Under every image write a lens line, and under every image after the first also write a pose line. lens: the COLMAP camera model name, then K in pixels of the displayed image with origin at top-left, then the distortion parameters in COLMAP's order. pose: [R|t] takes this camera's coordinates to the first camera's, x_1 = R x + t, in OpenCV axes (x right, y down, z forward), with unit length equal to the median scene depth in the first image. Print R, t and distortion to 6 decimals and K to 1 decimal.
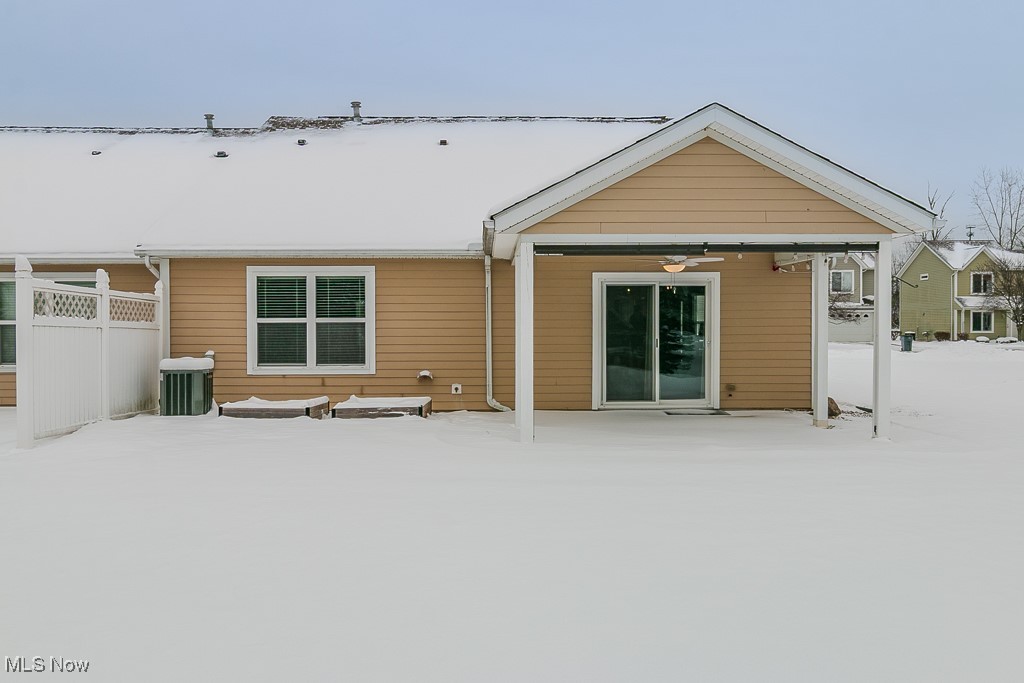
lens RADIAL K [[800.9, 0, 514.9], [0, 800.9, 338.1], [0, 0, 1]] dist [0.012671, 0.002569]
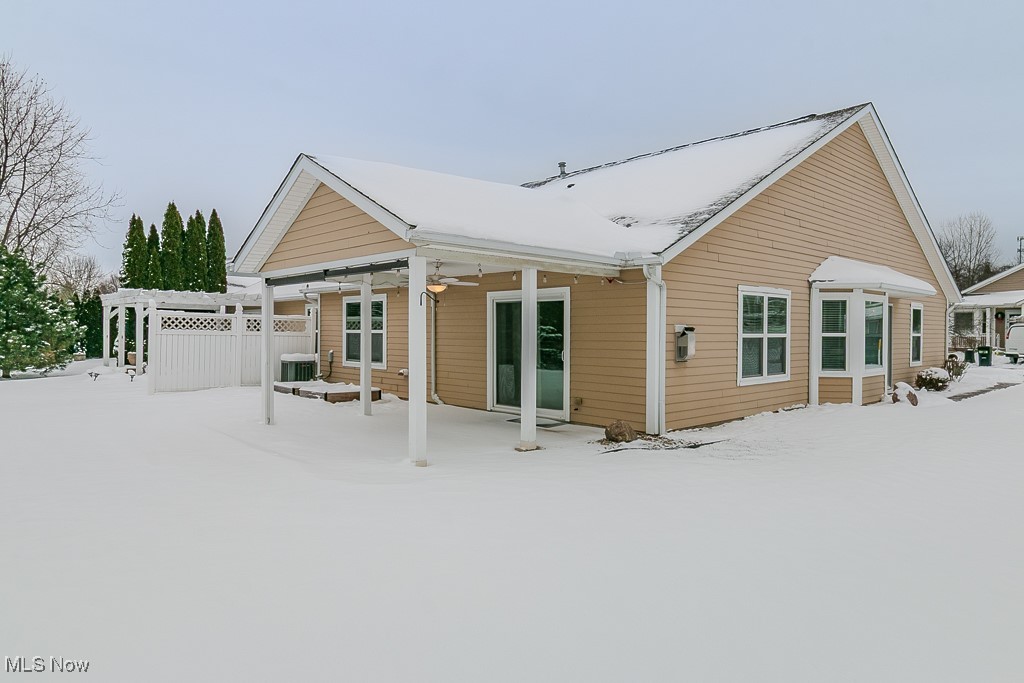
lens RADIAL K [[653.2, 0, 508.0], [0, 653.2, 336.3], [0, 0, 1]] dist [-0.029673, -0.001987]
pose [[0.659567, 0.011695, -0.751555, 0.825772], [-0.026396, 0.999623, -0.007611, -0.011005], [0.751183, 0.024858, 0.659626, 0.397196]]
